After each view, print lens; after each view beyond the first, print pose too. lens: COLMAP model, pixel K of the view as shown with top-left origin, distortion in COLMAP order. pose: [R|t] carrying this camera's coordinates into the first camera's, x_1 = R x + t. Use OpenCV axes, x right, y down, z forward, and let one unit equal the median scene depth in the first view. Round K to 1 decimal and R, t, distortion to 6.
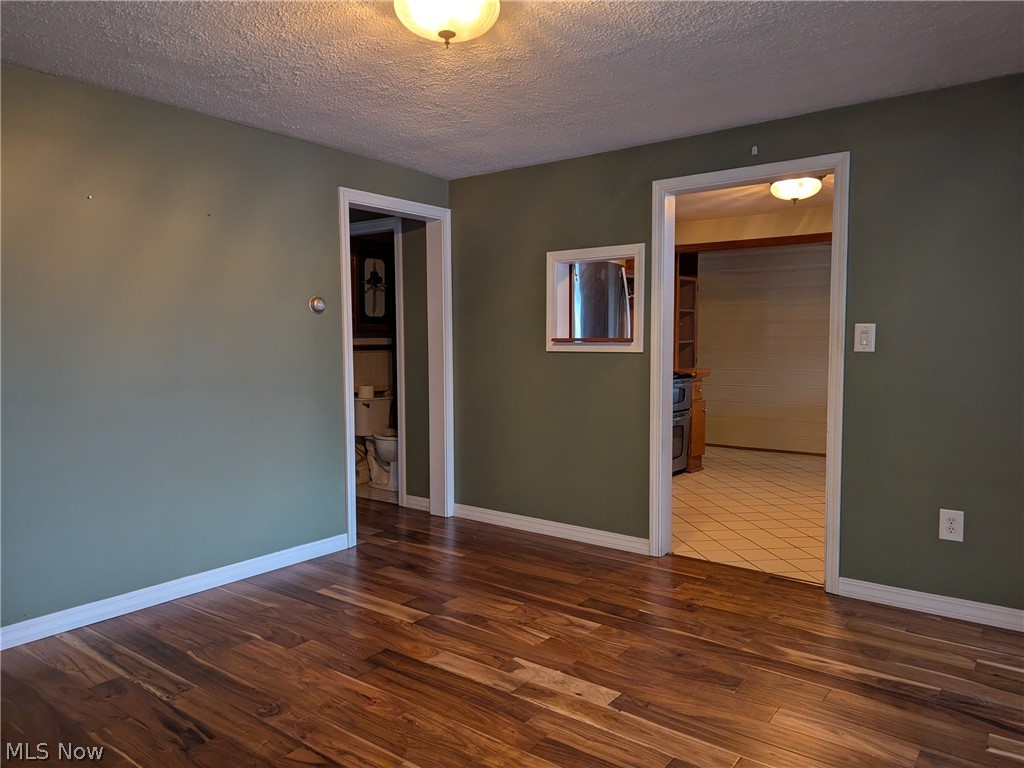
lens RADIAL K [[716.4, 0, 510.6], [0, 716.4, 382.5], [0, 0, 1]] dist [0.069148, -0.058771]
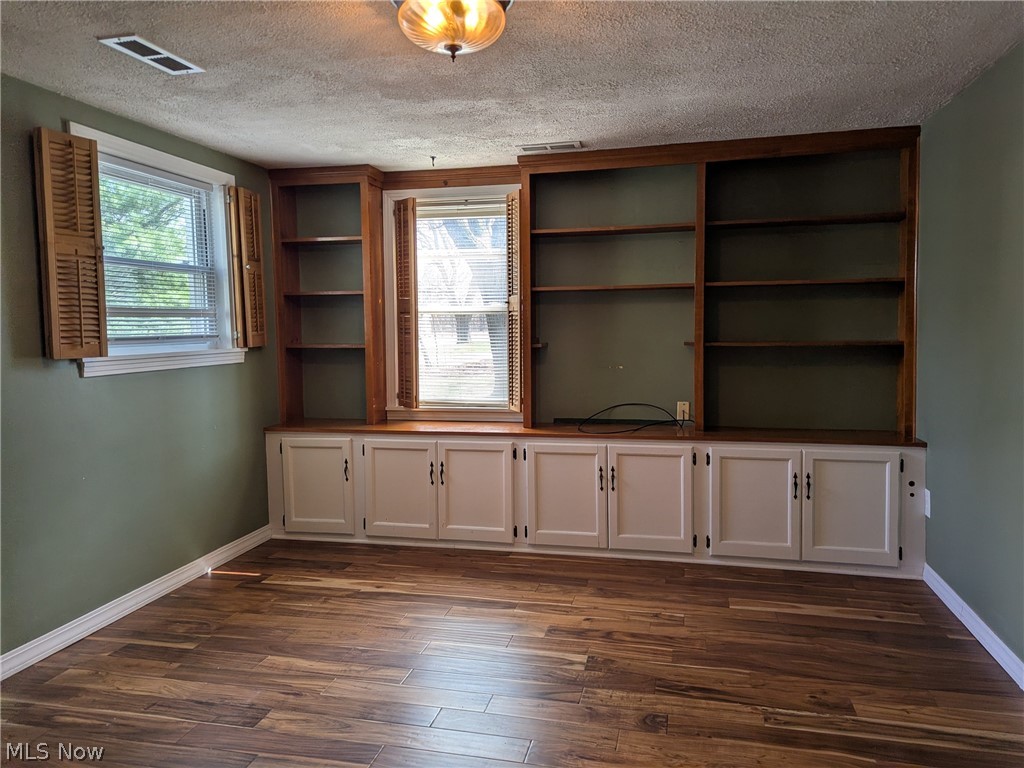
lens RADIAL K [[716.4, 0, 516.4], [0, 716.4, 373.6], [0, 0, 1]] dist [0.069148, -0.058771]
pose [[-0.916702, 0.040954, -0.397468, 0.185041], [-0.011855, 0.991508, 0.129503, -0.125969], [0.399397, 0.123428, -0.908431, 1.490850]]
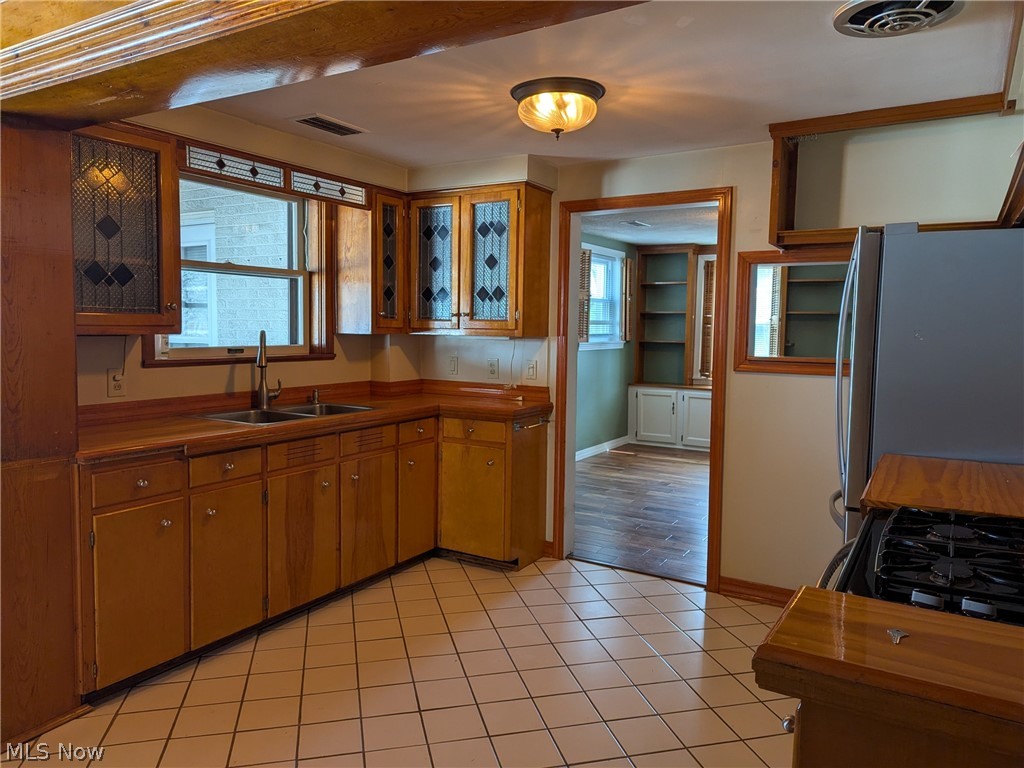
lens RADIAL K [[716.4, 0, 514.4], [0, 716.4, 367.6], [0, 0, 1]] dist [0.069148, -0.058771]
pose [[-0.995487, -0.005144, -0.094762, 0.804682], [-0.017014, 0.992026, 0.124878, -0.221365], [0.093364, 0.125926, -0.987636, 2.690799]]
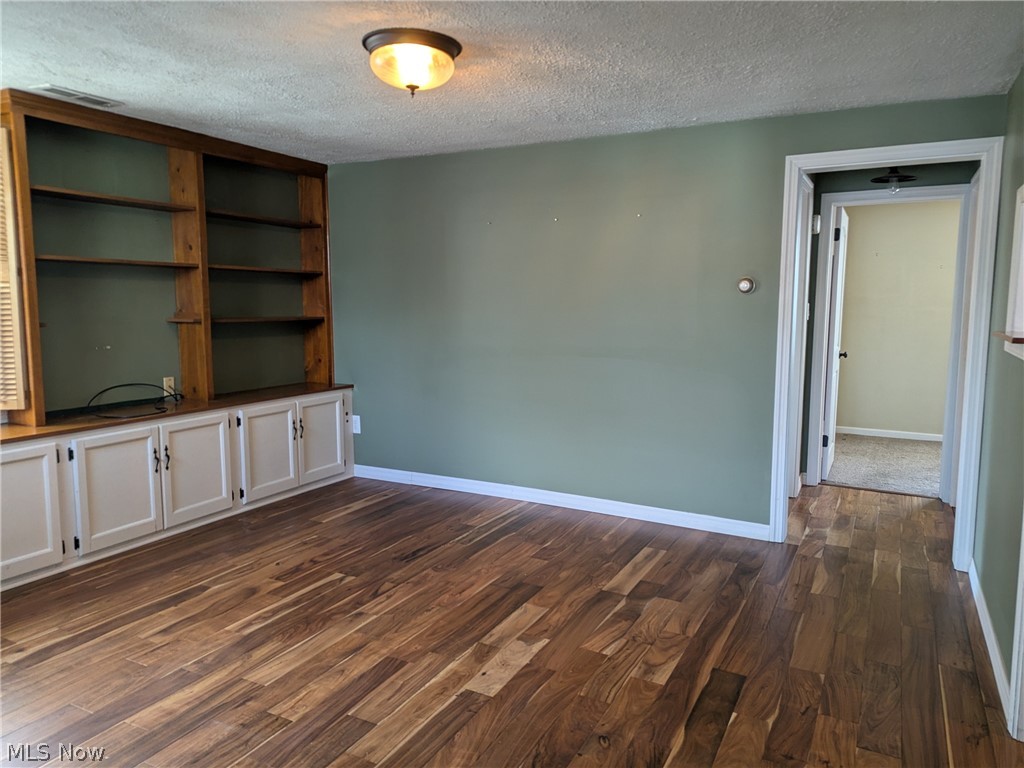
lens RADIAL K [[716.4, 0, 525.0], [0, 716.4, 382.3], [0, 0, 1]] dist [0.069148, -0.058771]
pose [[0.170463, 0.115739, -0.978543, 0.935251], [-0.069656, 0.992009, 0.105198, -0.083975], [0.982899, 0.050229, 0.177163, 0.747822]]
